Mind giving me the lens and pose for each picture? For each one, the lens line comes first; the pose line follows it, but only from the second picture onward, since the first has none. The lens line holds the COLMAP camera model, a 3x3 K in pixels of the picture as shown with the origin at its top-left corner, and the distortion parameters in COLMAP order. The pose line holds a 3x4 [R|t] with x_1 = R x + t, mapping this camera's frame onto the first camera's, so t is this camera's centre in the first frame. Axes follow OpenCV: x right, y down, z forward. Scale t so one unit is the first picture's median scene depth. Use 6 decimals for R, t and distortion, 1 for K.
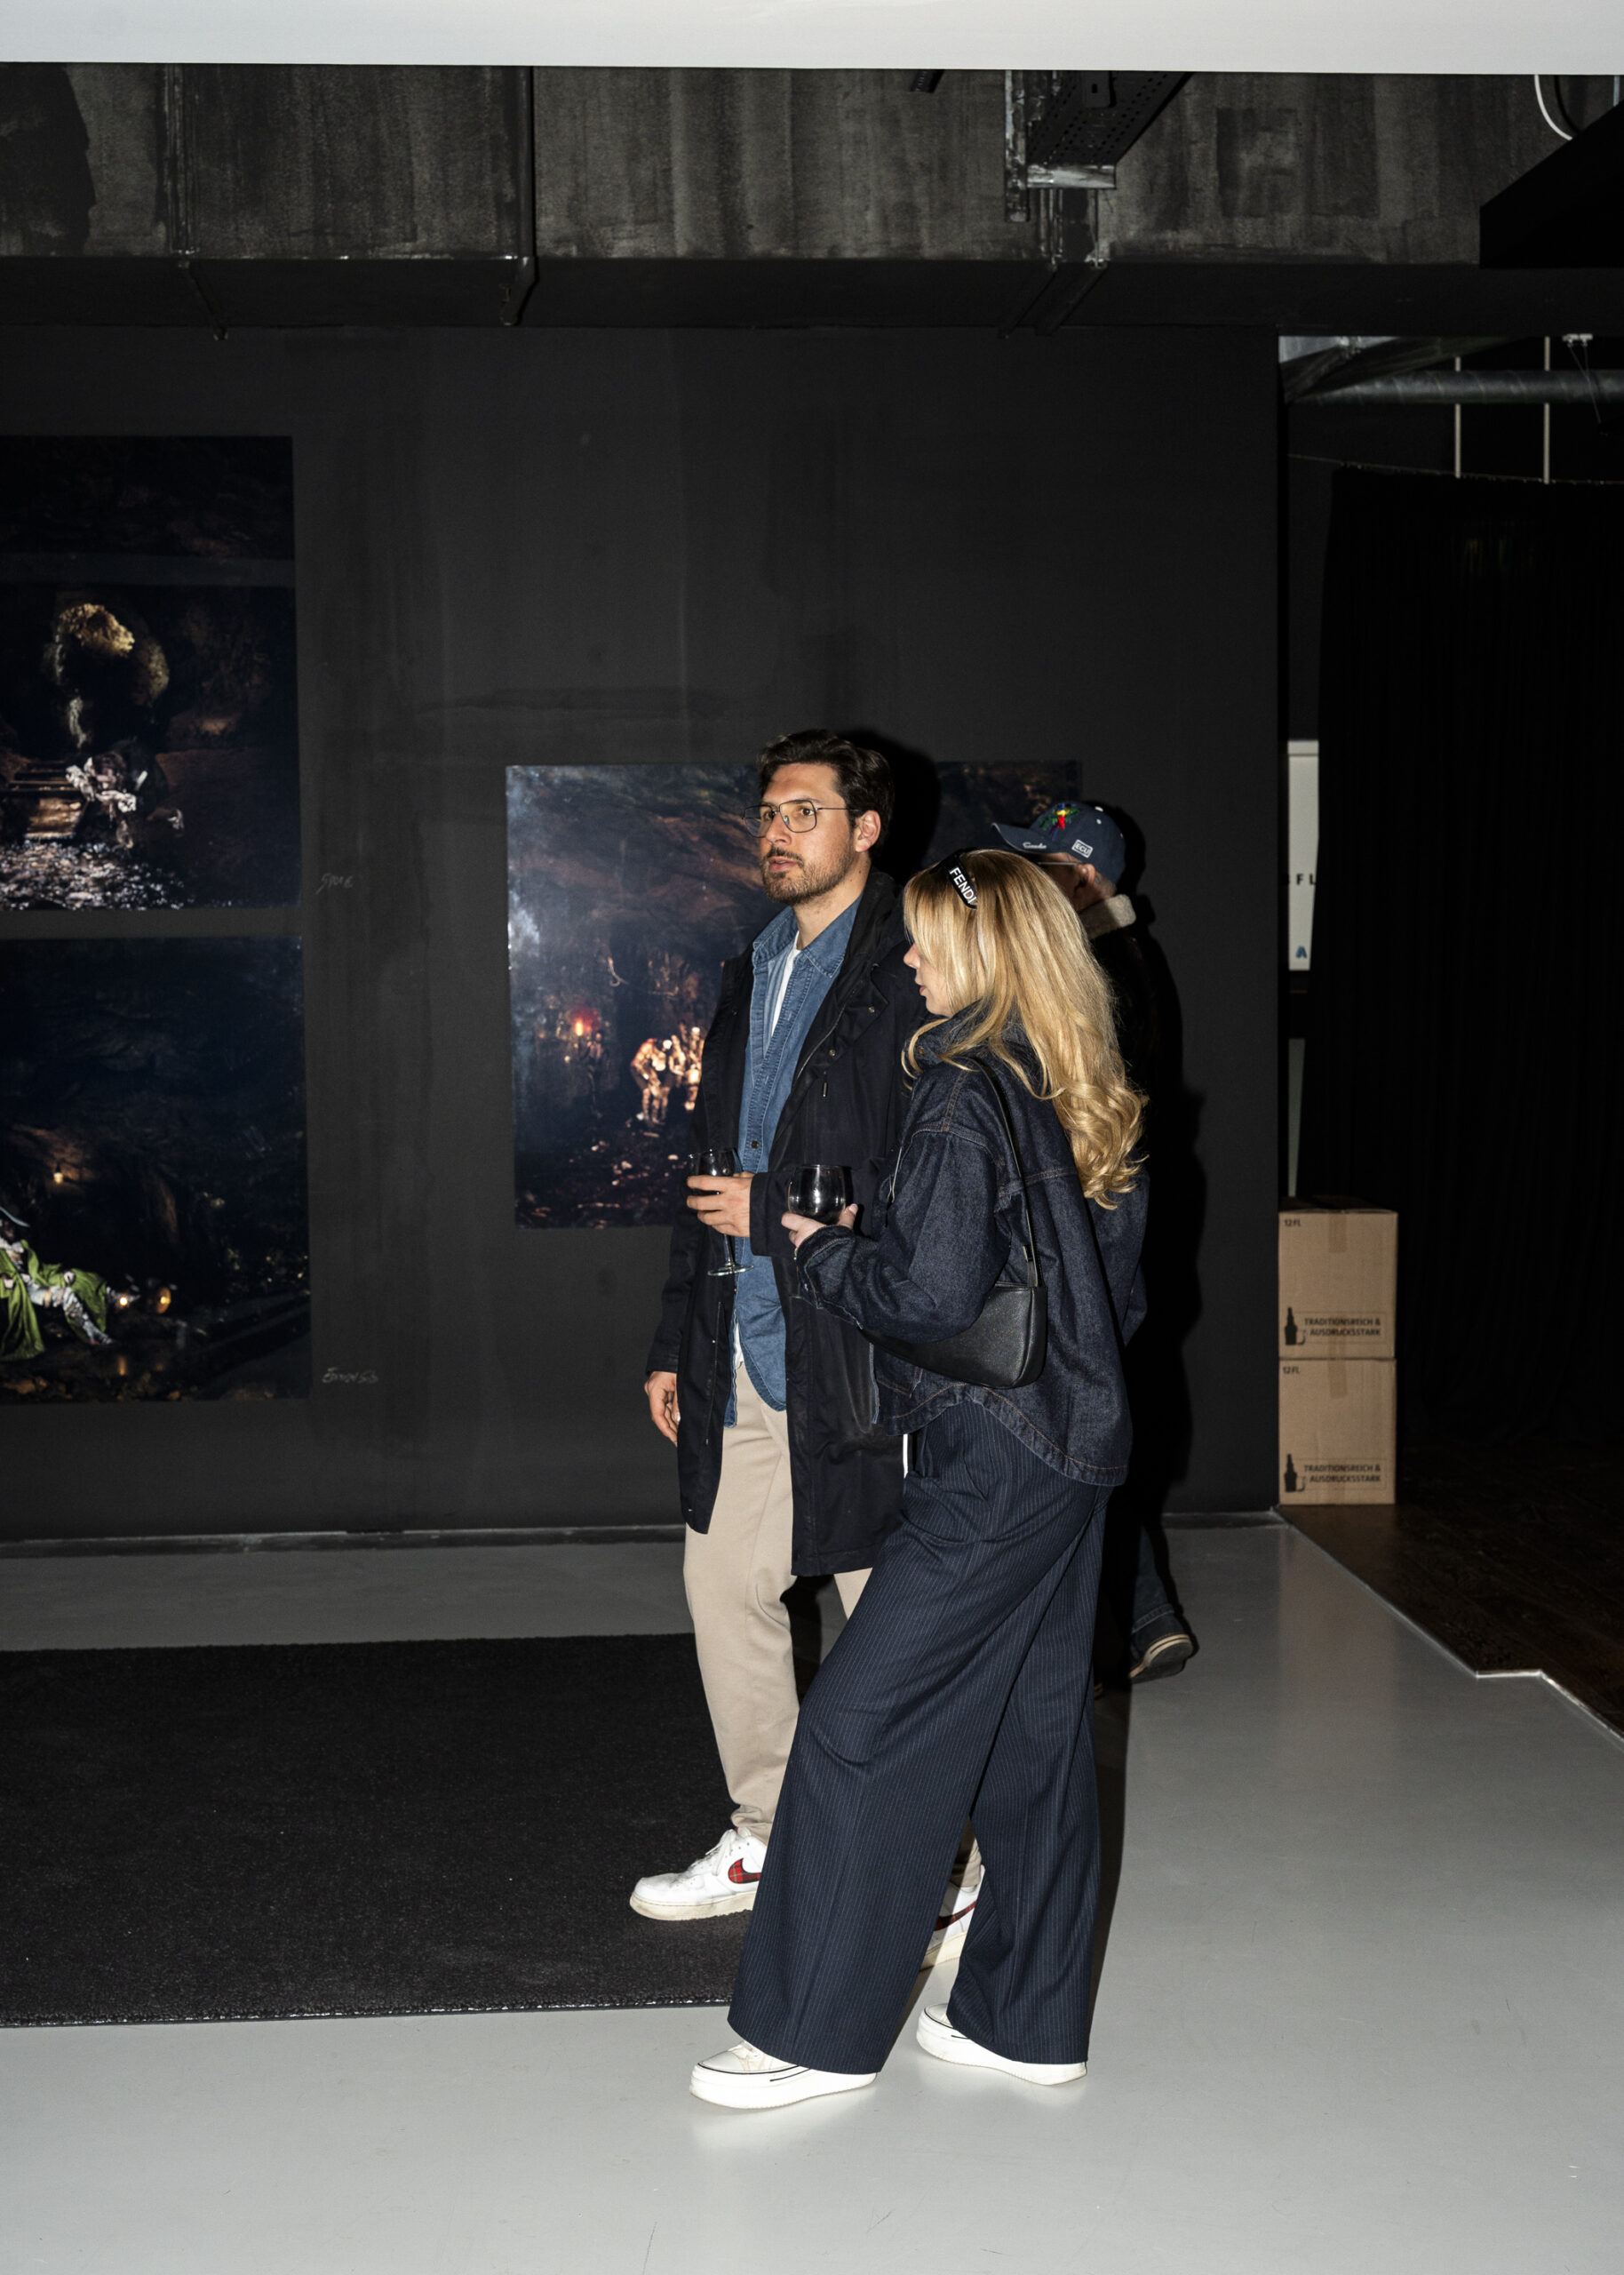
lens RADIAL K [[3431.1, 0, 812.0], [0, 3431.1, 1137.5], [0, 0, 1]] dist [0.004500, 0.130519]
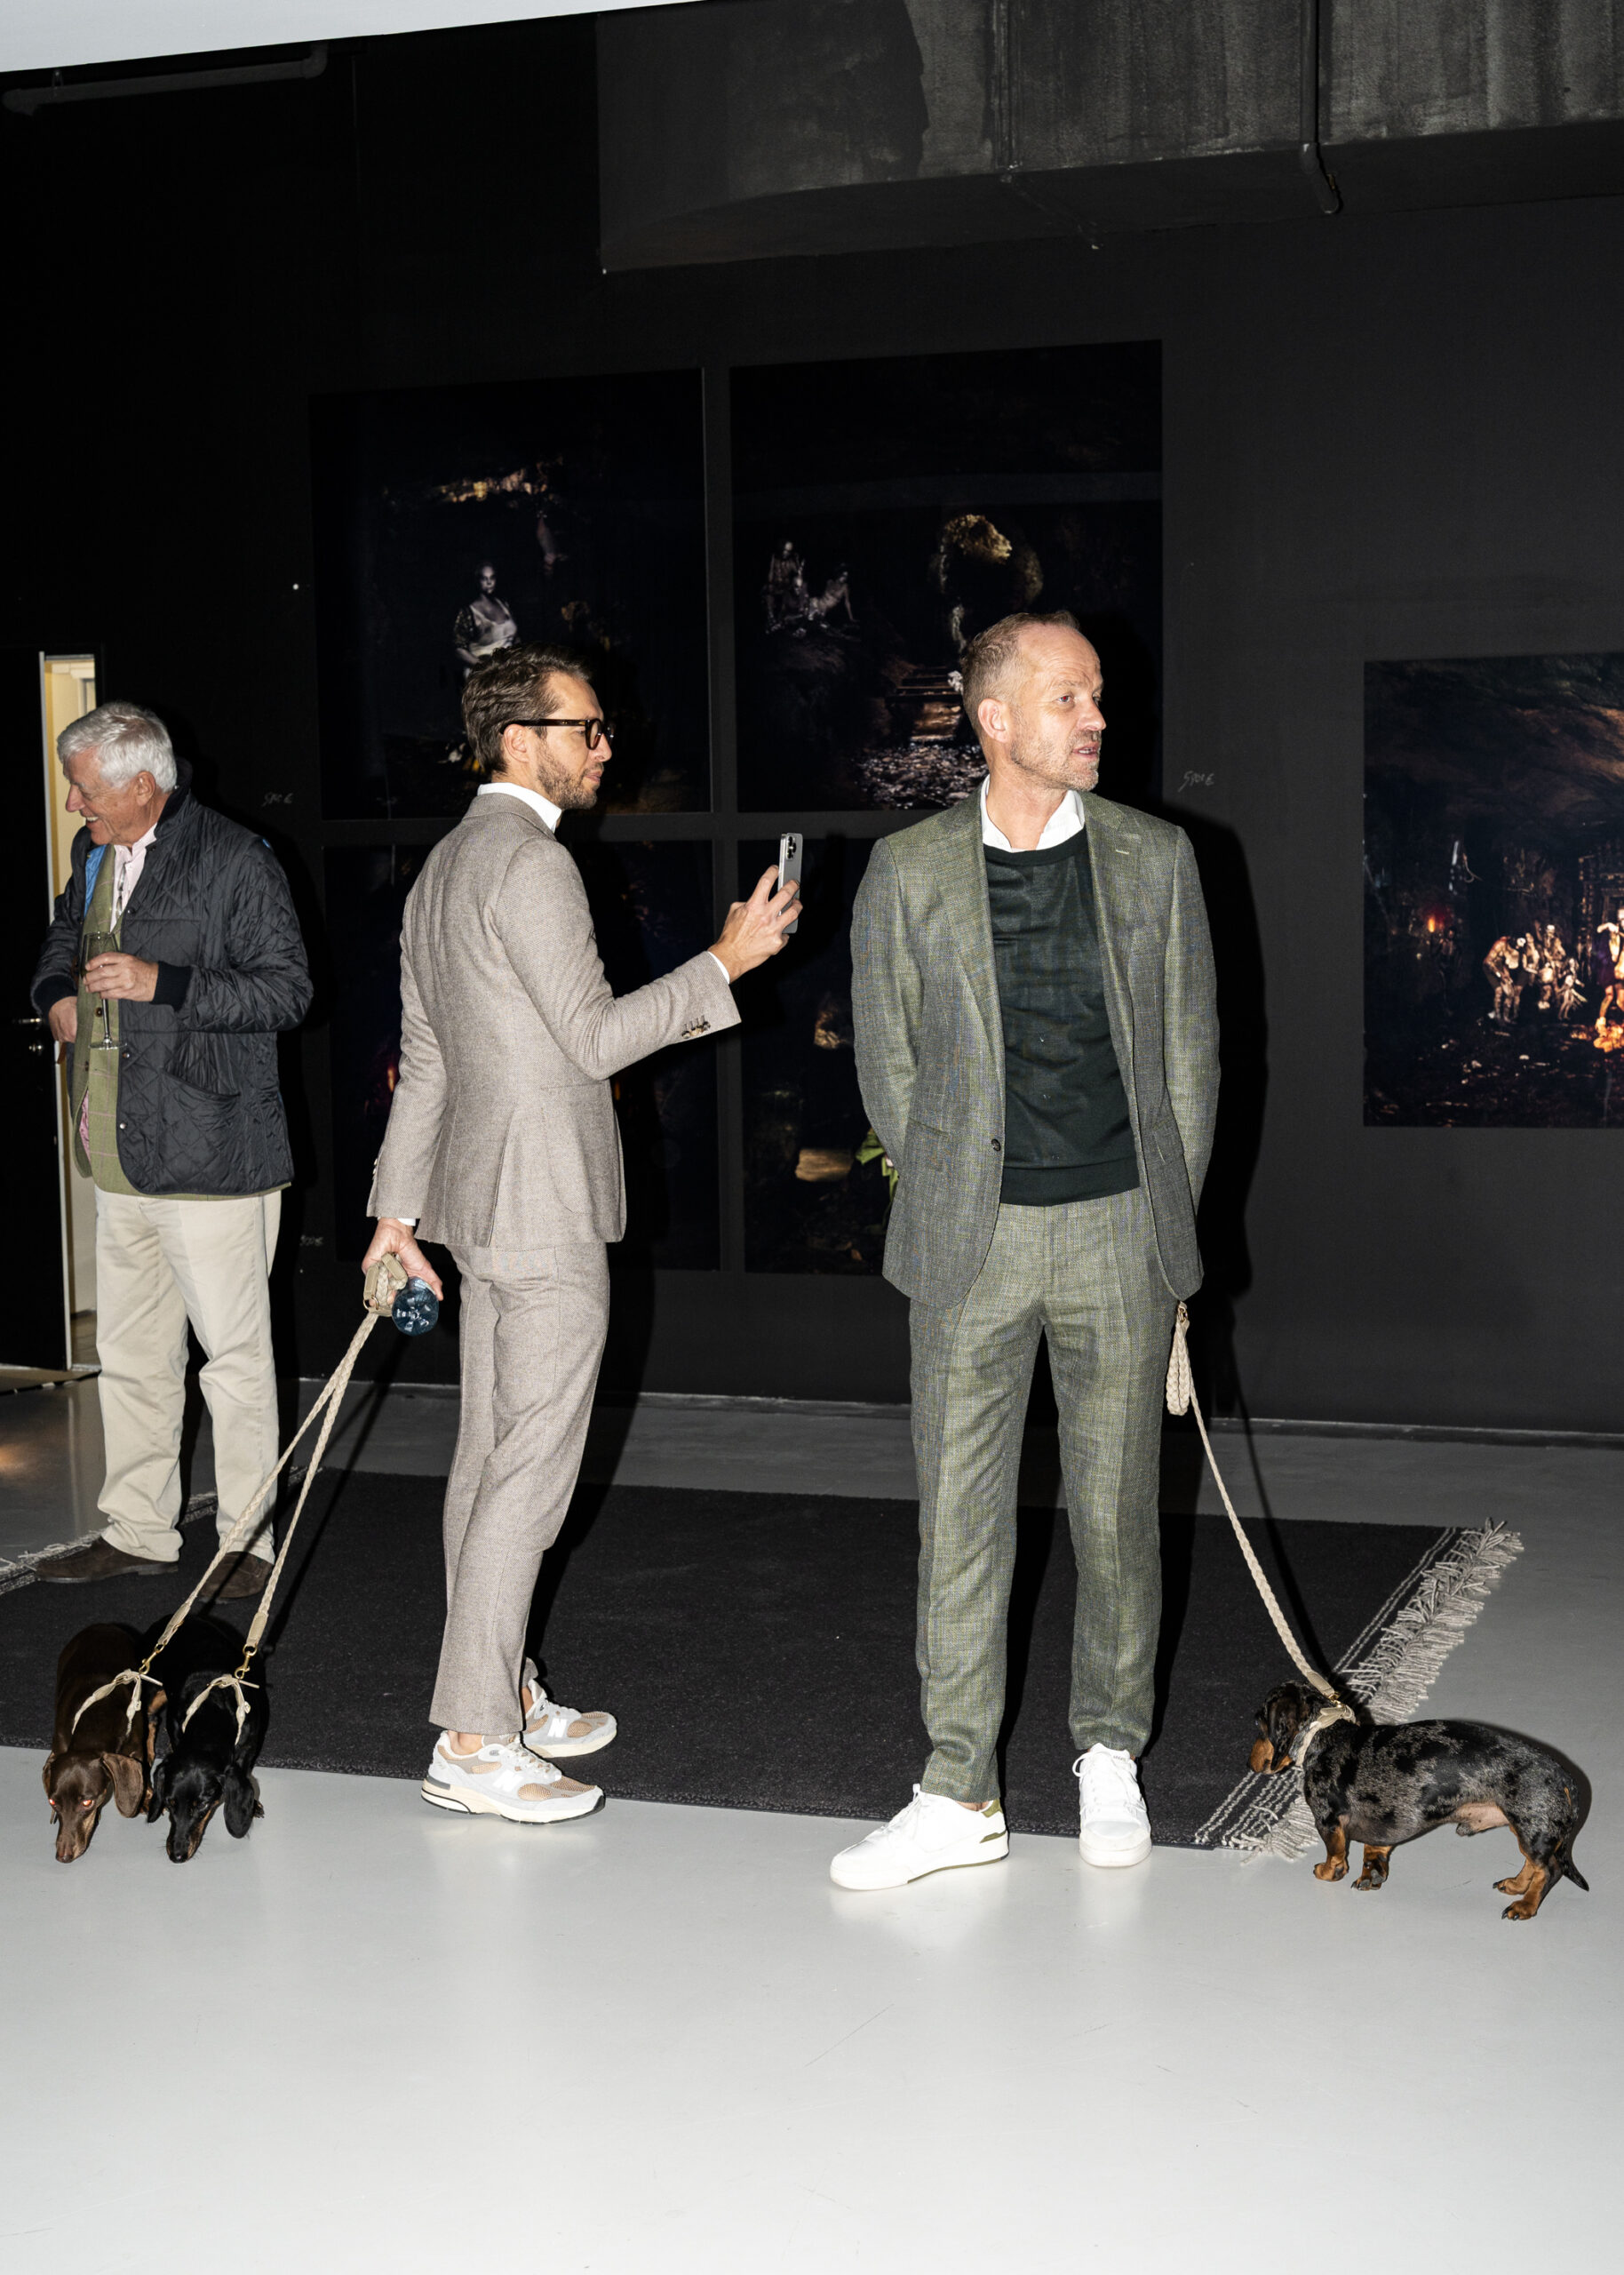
lens RADIAL K [[3391.4, 0, 811.3], [0, 3391.4, 1200.9], [0, 0, 1]] dist [-0.002734, 0.132417]
pose [[0.919708, 0.038241, -0.390737, 0.171457], [-0.020044, 0.998521, 0.050546, 0.002043], [0.392092, -0.038656, 0.919114, 0.027835]]
